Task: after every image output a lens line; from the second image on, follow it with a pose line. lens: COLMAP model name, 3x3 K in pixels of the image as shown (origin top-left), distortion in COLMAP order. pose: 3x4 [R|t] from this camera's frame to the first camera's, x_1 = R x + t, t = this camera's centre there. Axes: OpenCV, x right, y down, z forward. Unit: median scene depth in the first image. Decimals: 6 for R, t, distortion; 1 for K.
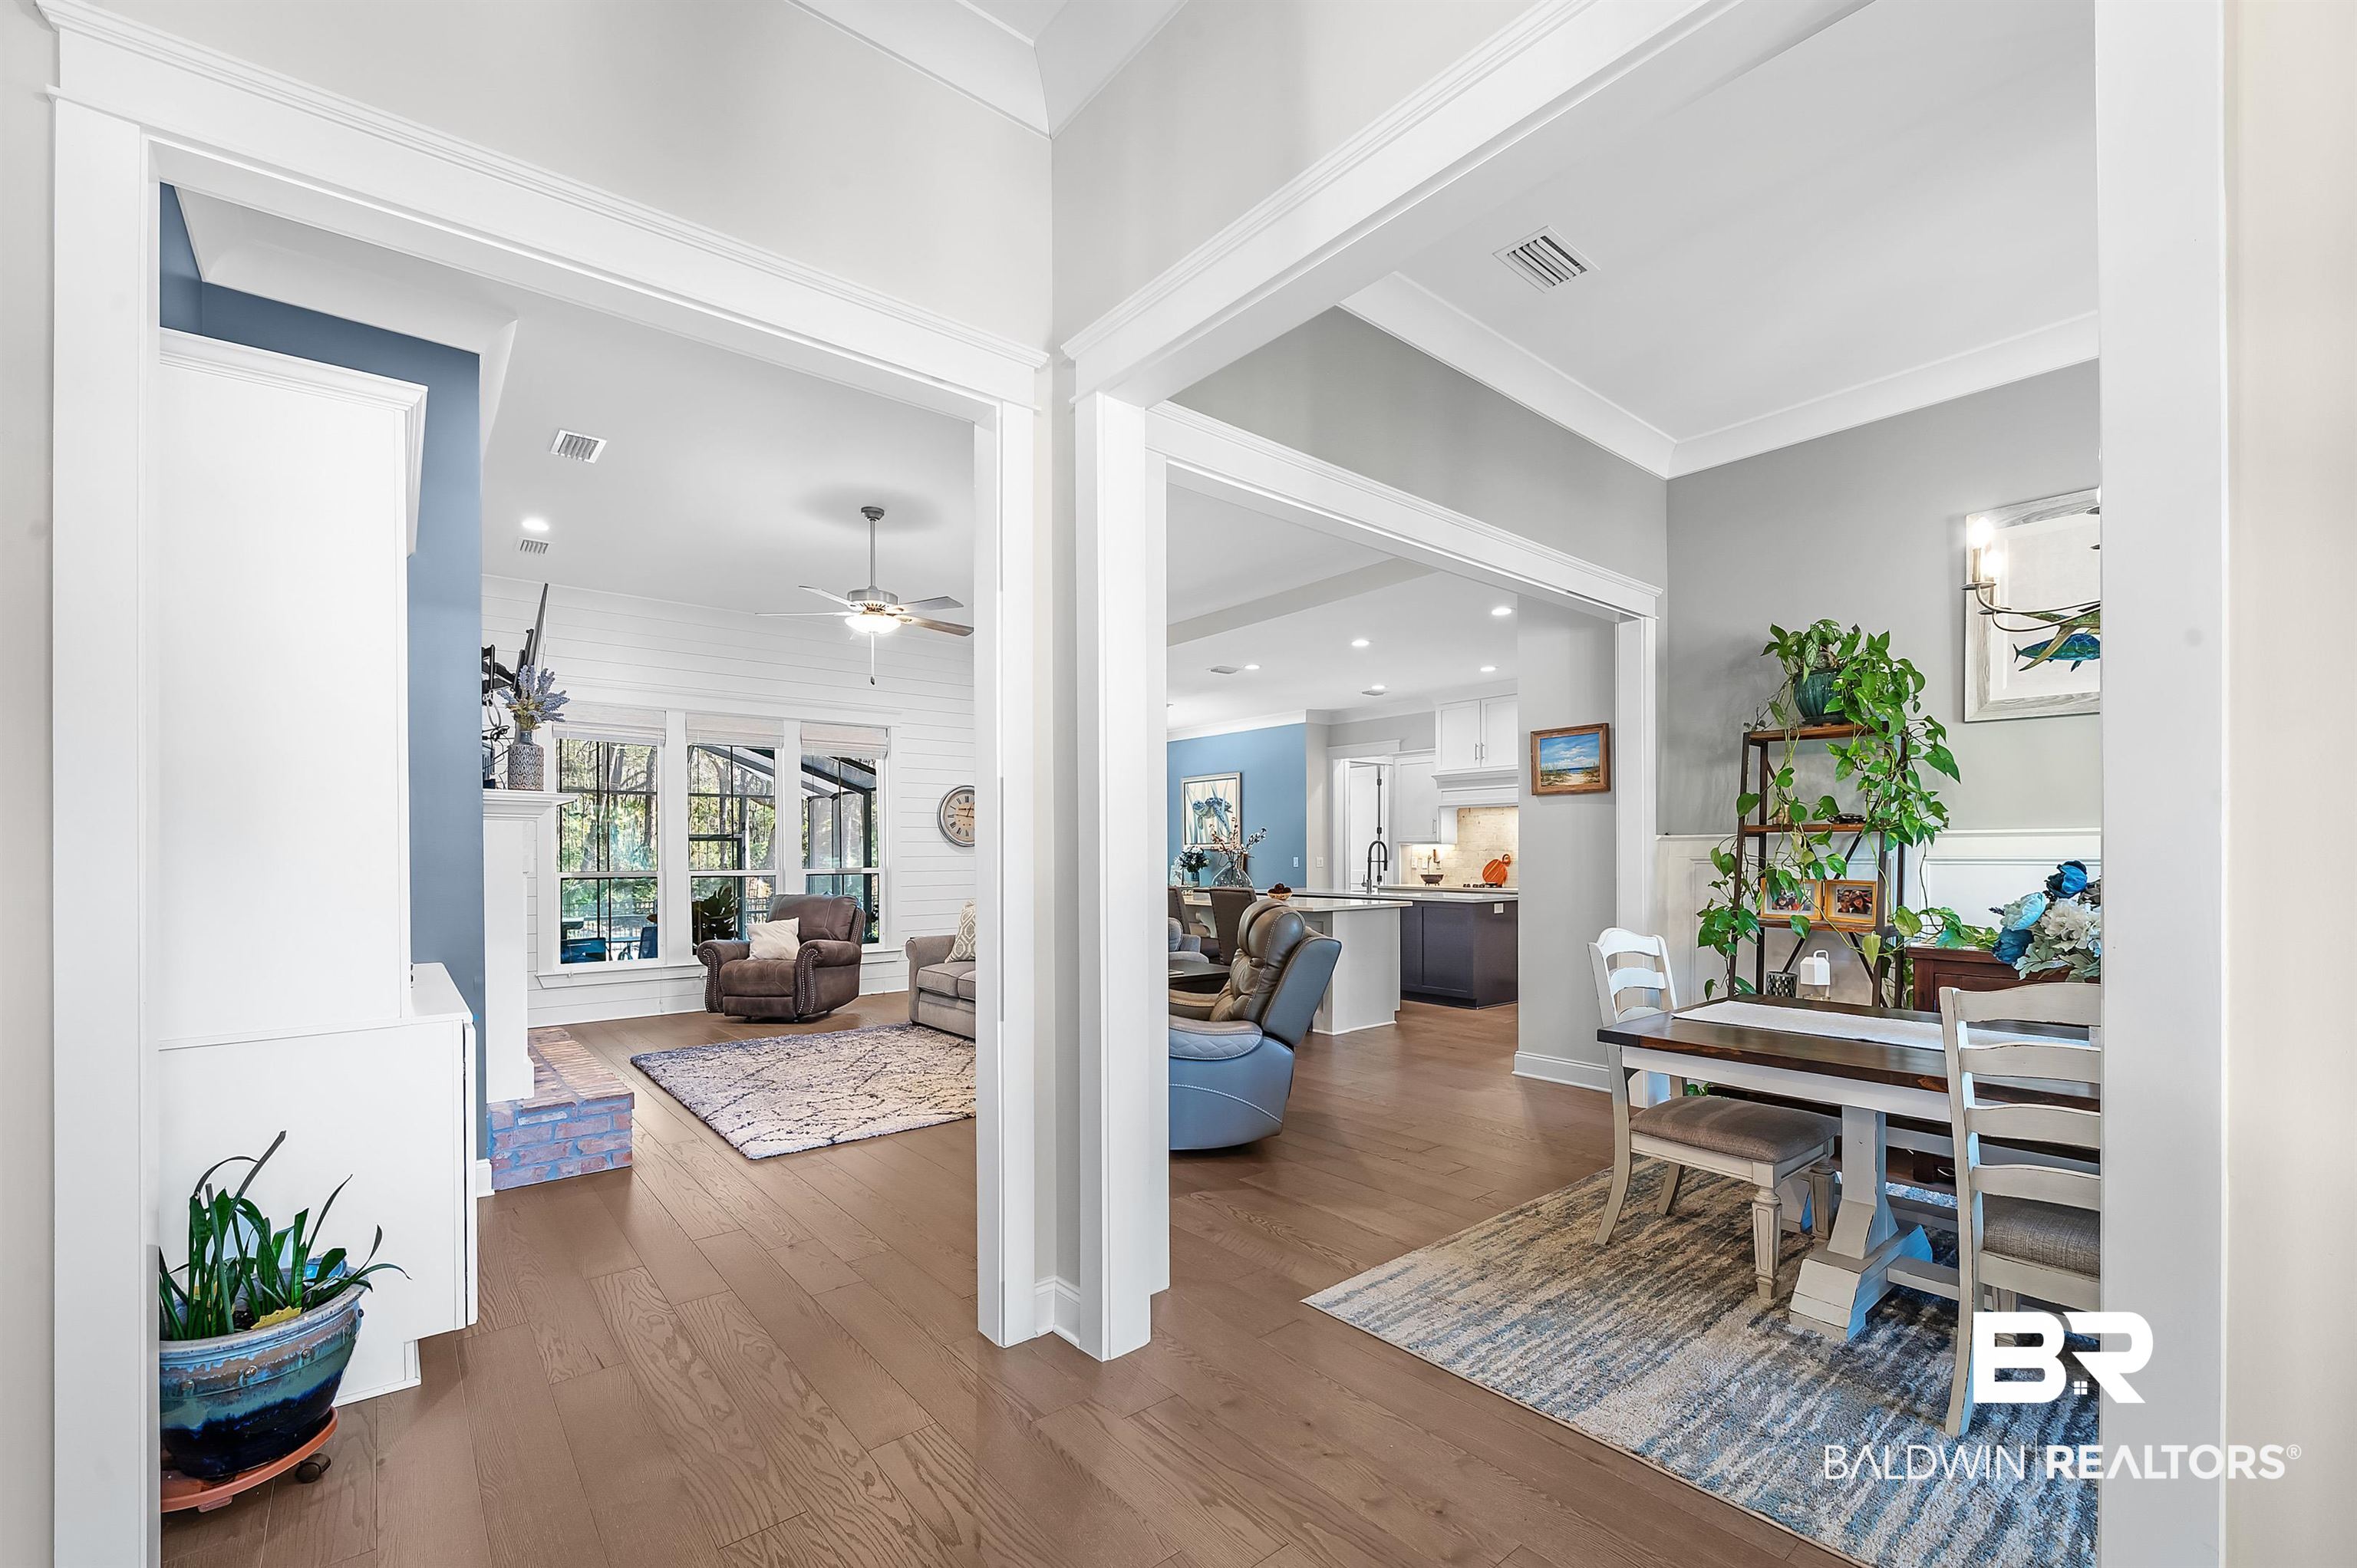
lens RADIAL K [[926.6, 0, 1130.9], [0, 926.6, 860.1], [0, 0, 1]] dist [0.000848, 0.000062]
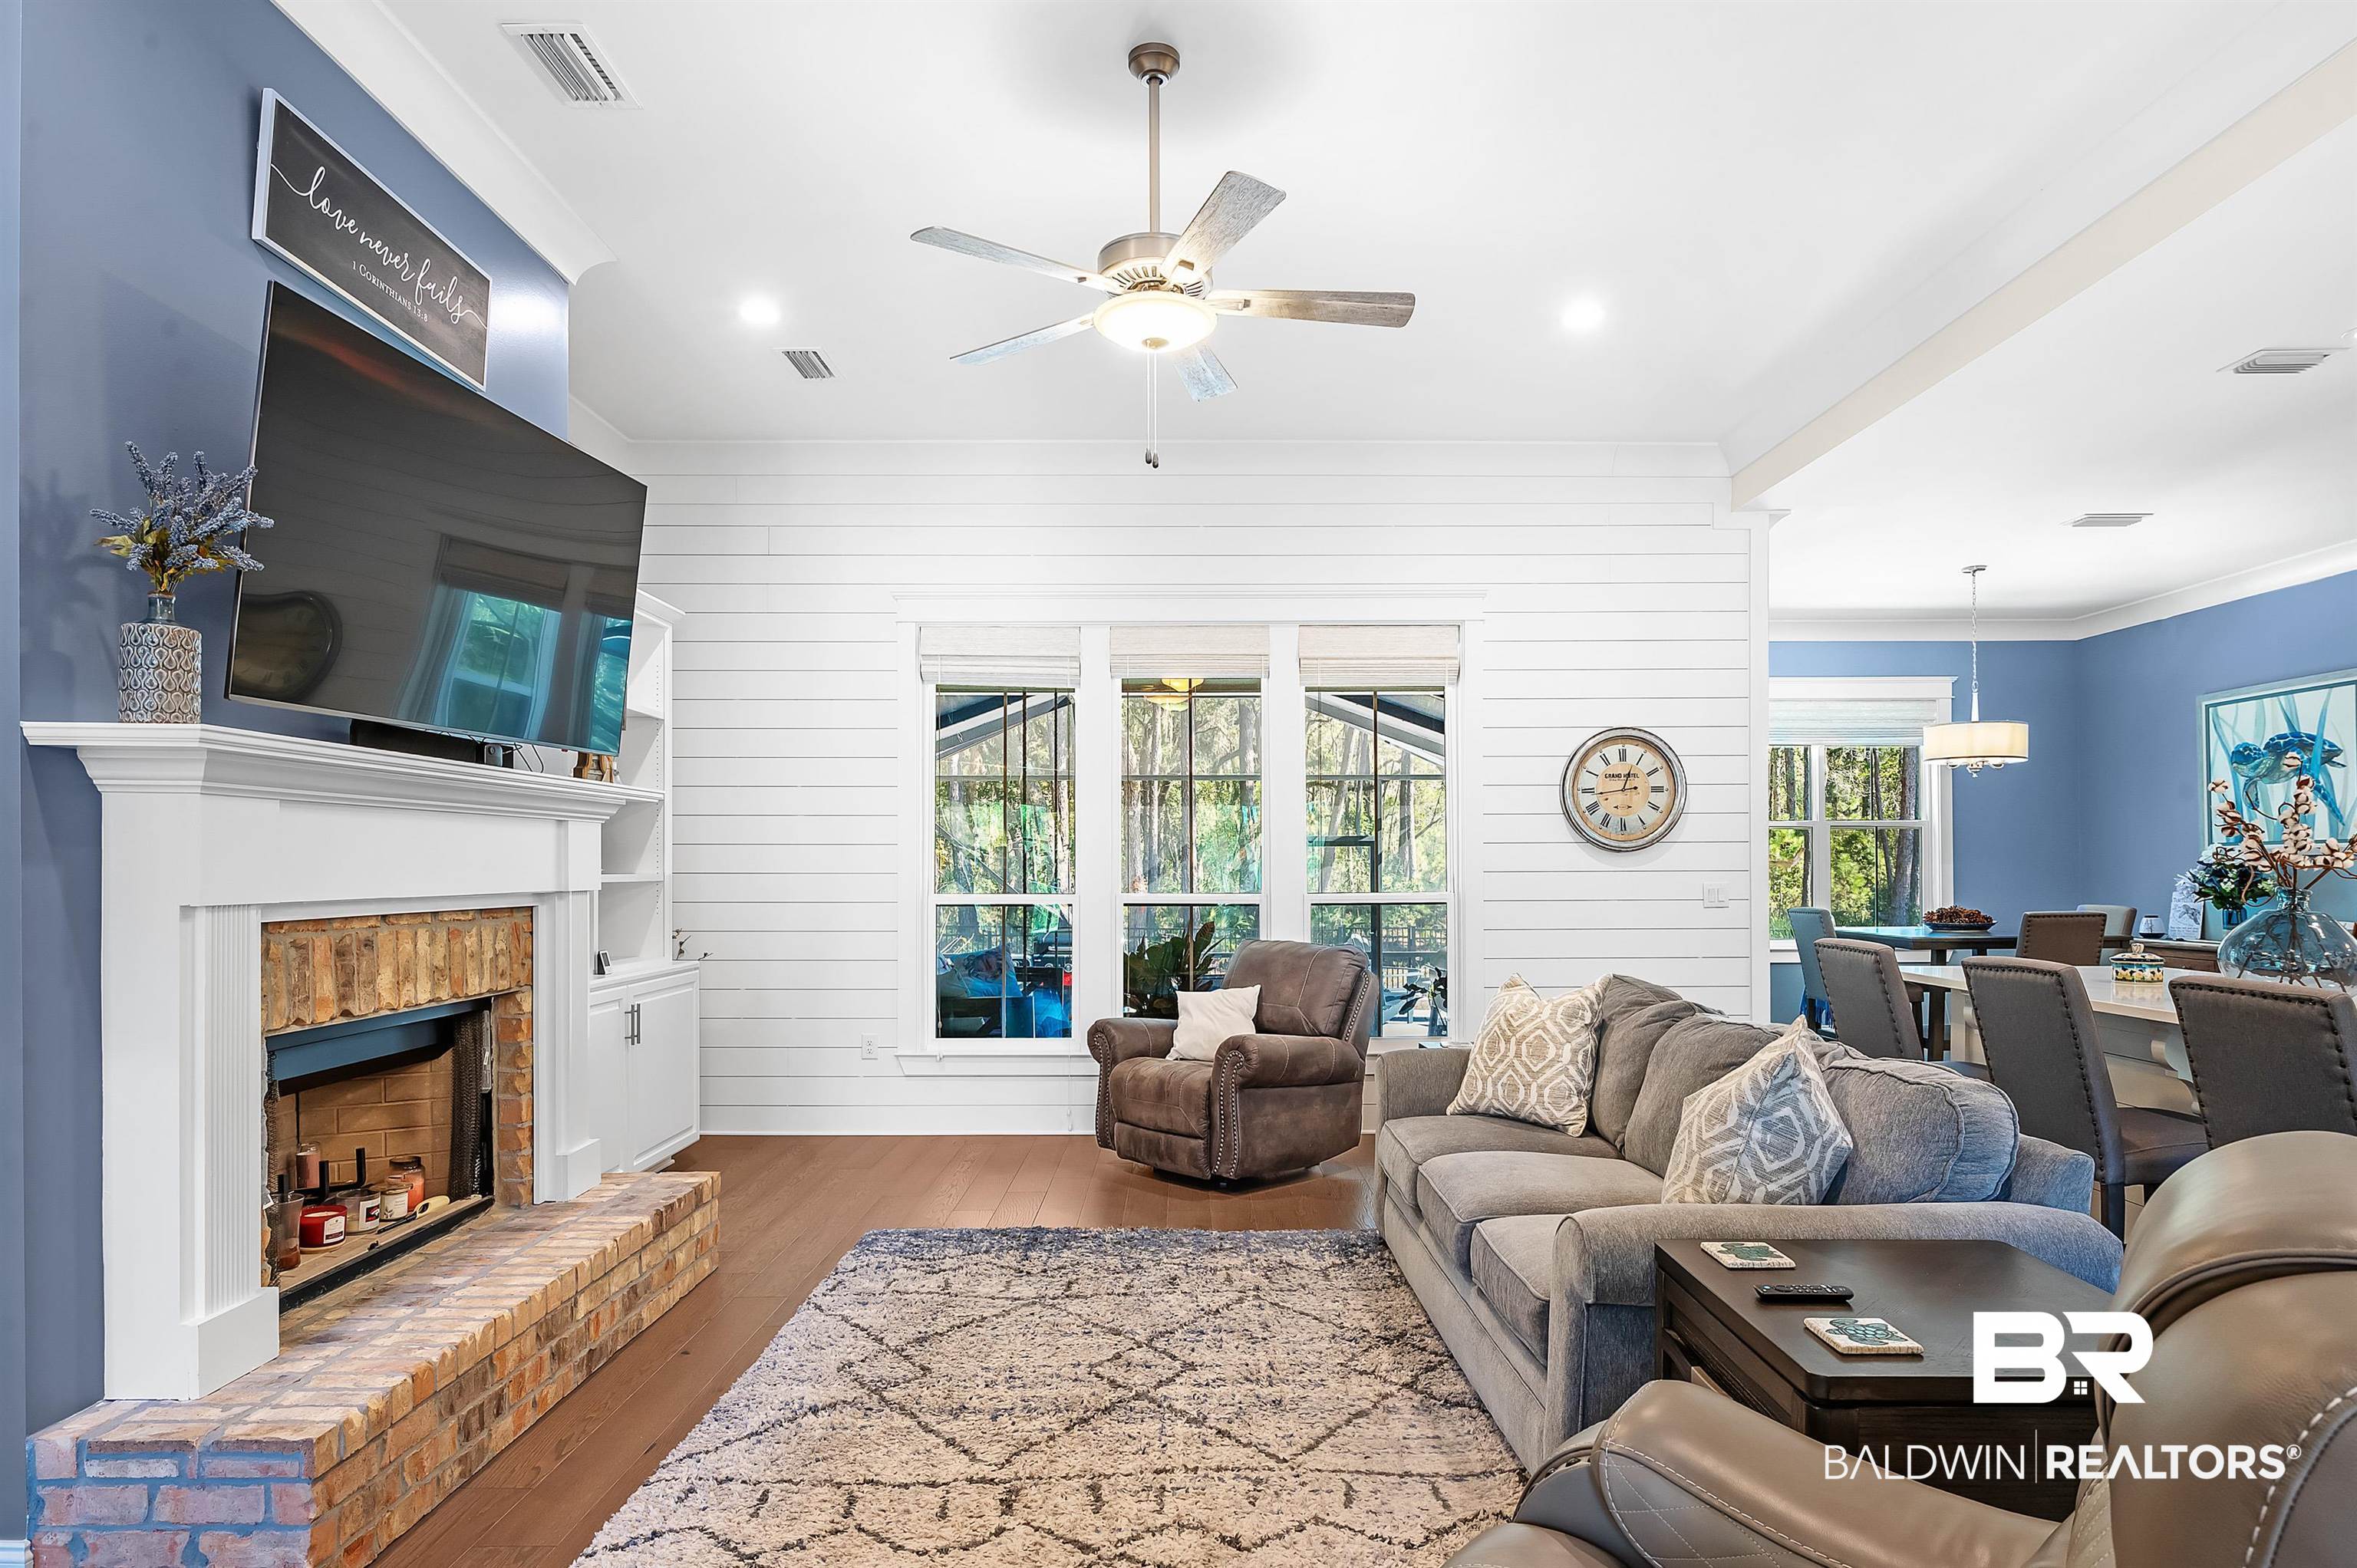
lens RADIAL K [[1307.5, 0, 1215.8], [0, 1307.5, 858.1], [0, 0, 1]] dist [-0.011379, -0.000687]
pose [[0.809256, -0.002201, -0.587452, 0.056472], [-0.005064, 0.999930, -0.010722, -0.002447], [0.587435, 0.011651, 0.809188, 0.324721]]
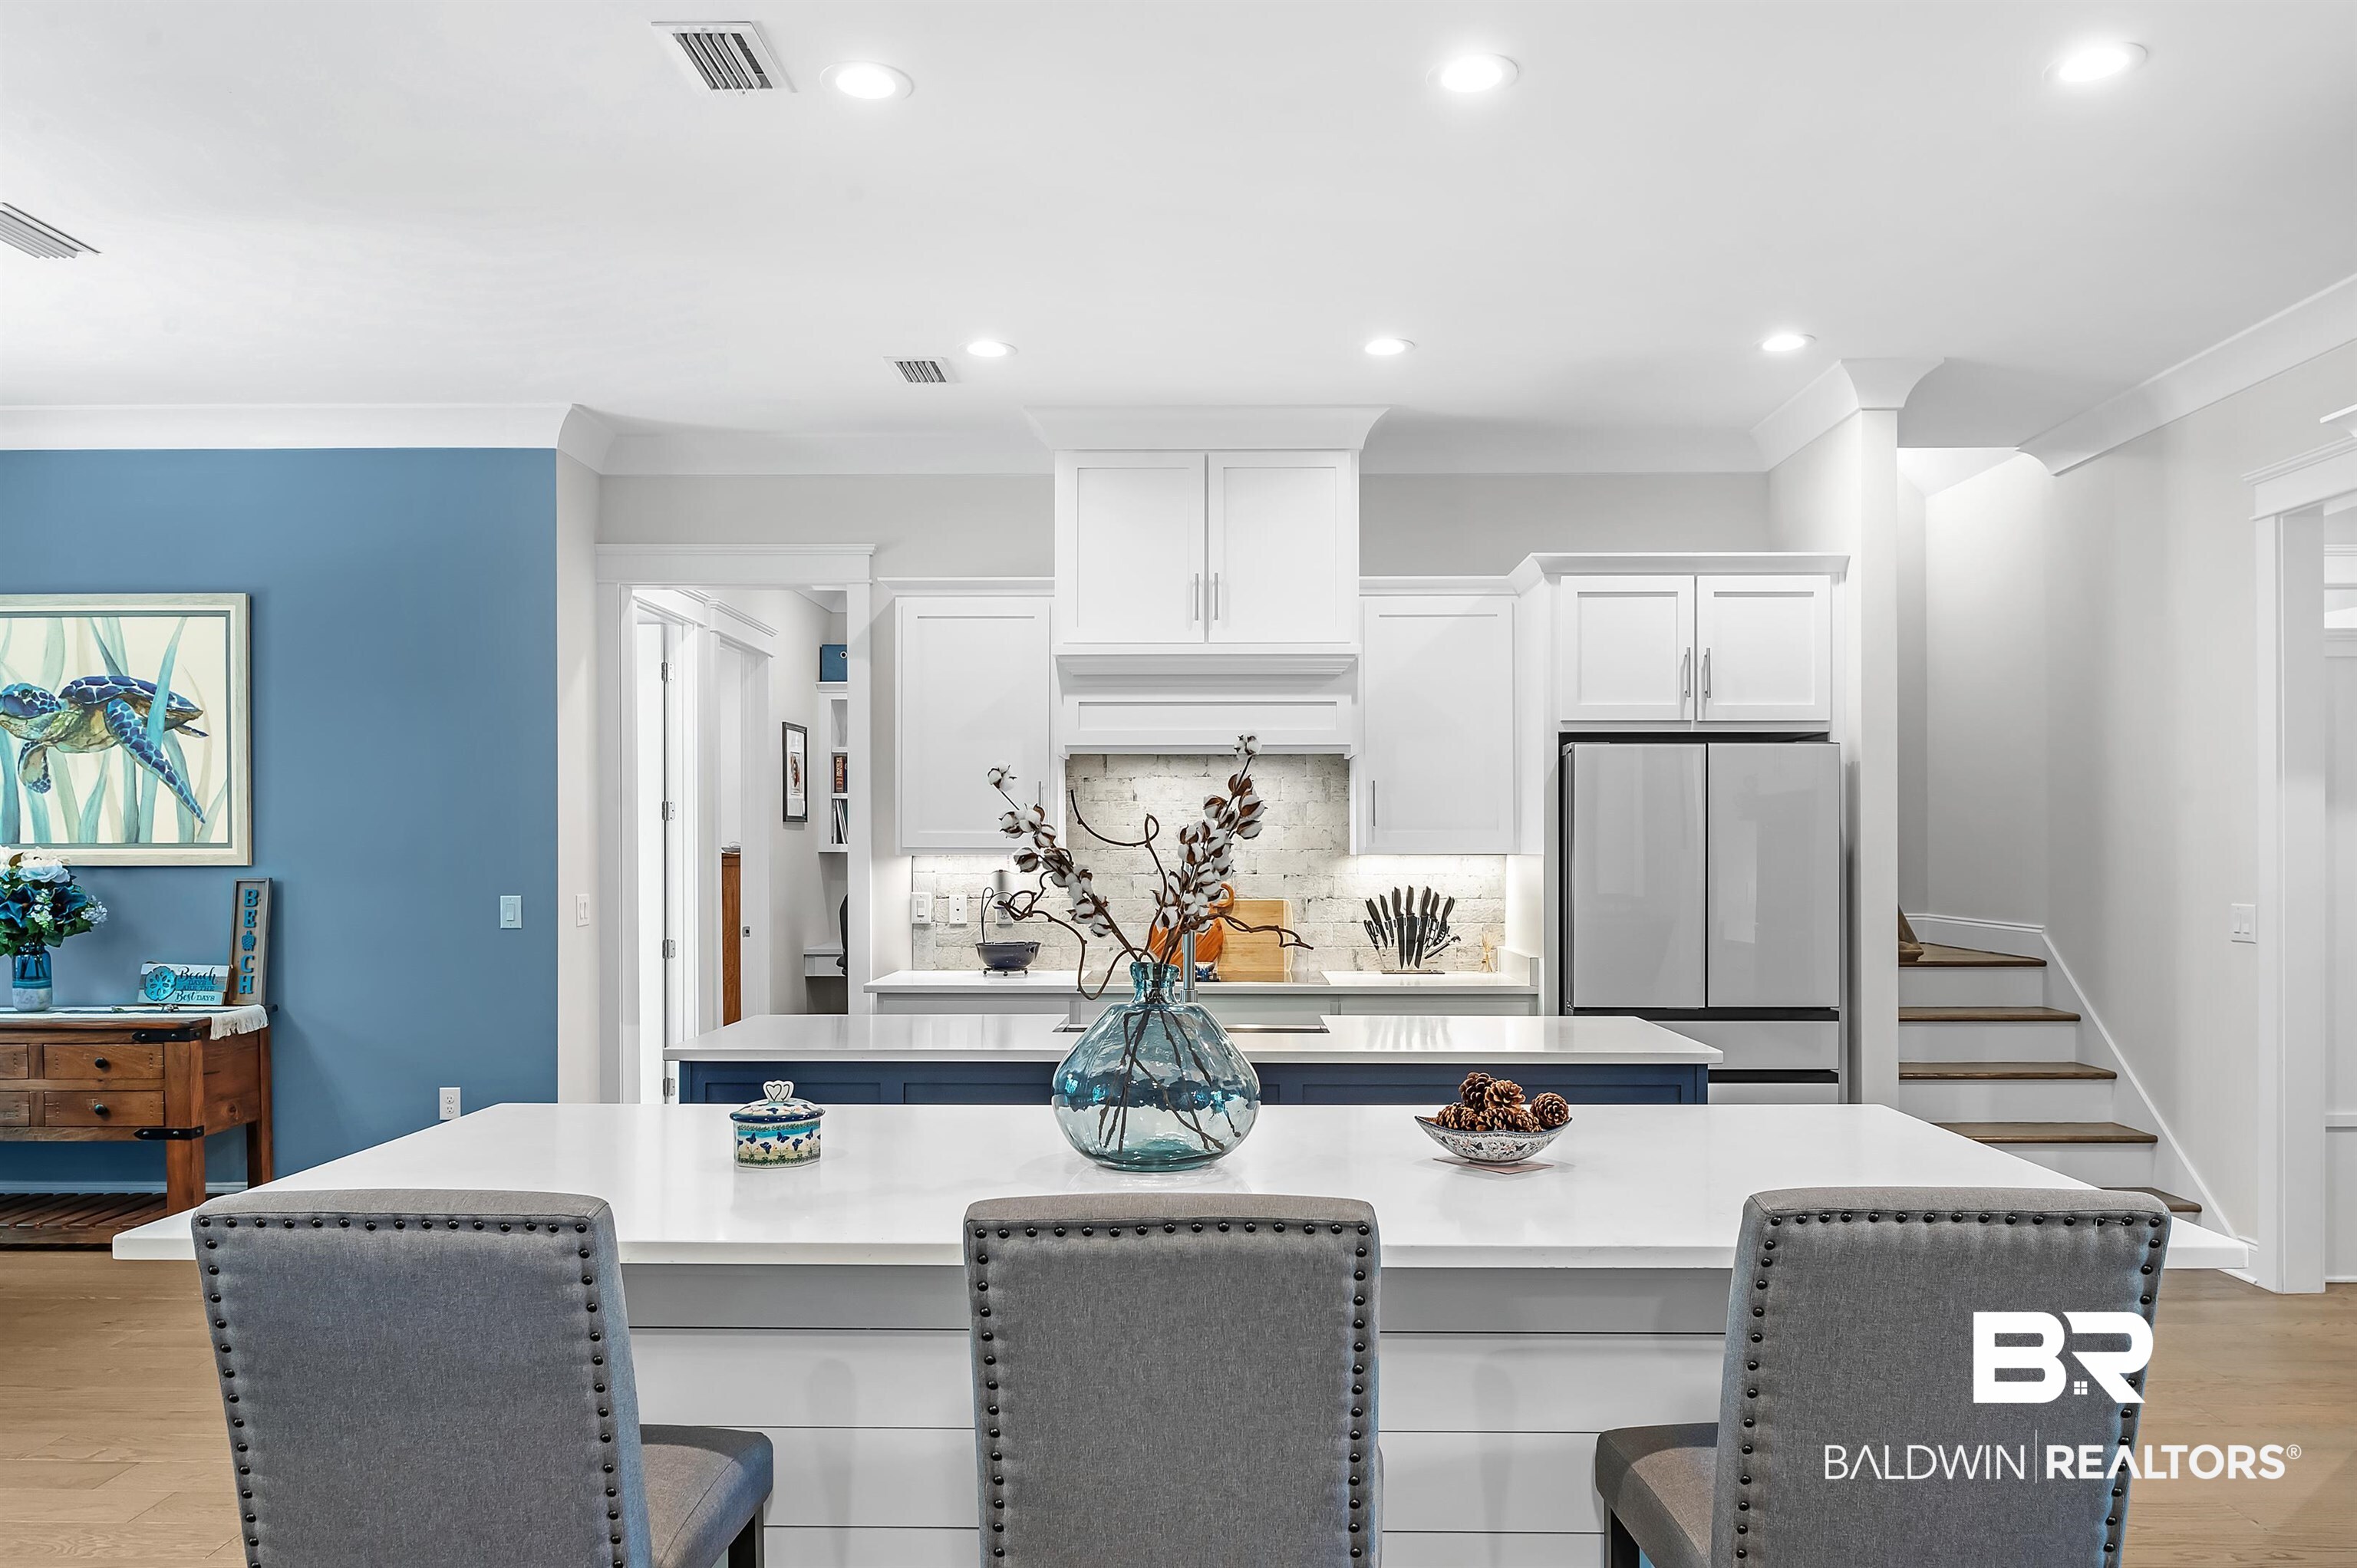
lens RADIAL K [[1604.5, 0, 1083.9], [0, 1604.5, 843.0], [0, 0, 1]] dist [0.002102, 0.000252]
pose [[0.635310, 0.006172, 0.772233, -0.130214], [0.004665, 0.999919, -0.011830, -0.016455], [-0.772243, 0.011119, 0.635230, 0.668024]]
